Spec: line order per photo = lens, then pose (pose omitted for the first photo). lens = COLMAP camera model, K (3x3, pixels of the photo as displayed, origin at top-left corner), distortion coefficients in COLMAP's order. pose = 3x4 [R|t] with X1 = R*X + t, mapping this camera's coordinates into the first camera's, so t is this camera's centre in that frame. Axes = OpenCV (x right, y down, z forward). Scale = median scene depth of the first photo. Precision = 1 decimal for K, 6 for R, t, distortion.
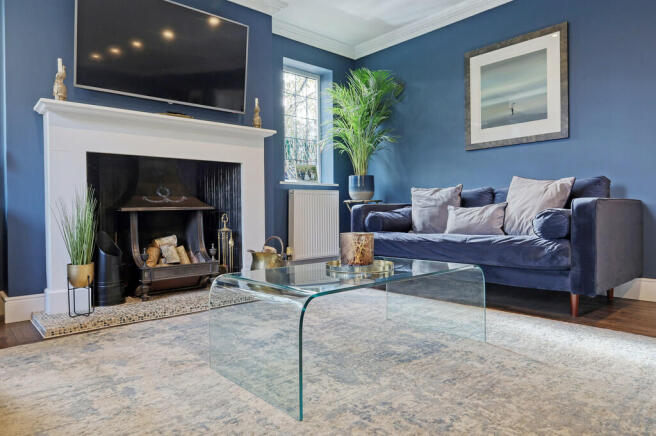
lens RADIAL K [[427.7, 0, 329.3], [0, 427.7, 216.2], [0, 0, 1]] dist [-0.028739, 0.001314]
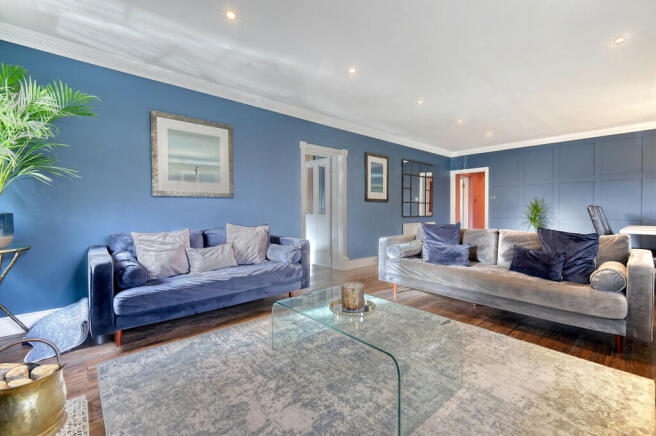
lens RADIAL K [[283.5, 0, 331.8], [0, 283.5, 217.2], [0, 0, 1]] dist [-0.001704, 0.000695]
pose [[0.011199, -0.009459, 0.999893, -0.519761], [0.009944, 0.999907, 0.009347, -0.117088], [-0.999888, 0.009838, 0.011292, 0.604993]]
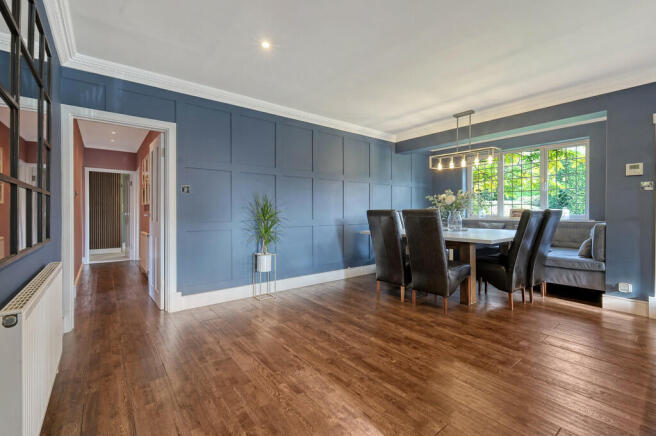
lens RADIAL K [[283.5, 0, 327.2], [0, 283.5, 215.1], [0, 0, 1]] dist [-0.001704, 0.000695]
pose [[-0.997467, 0.015302, 0.069471, 0.940261], [0.016884, 0.999610, 0.022235, -0.152384], [-0.069103, 0.023352, -0.997336, 0.422249]]
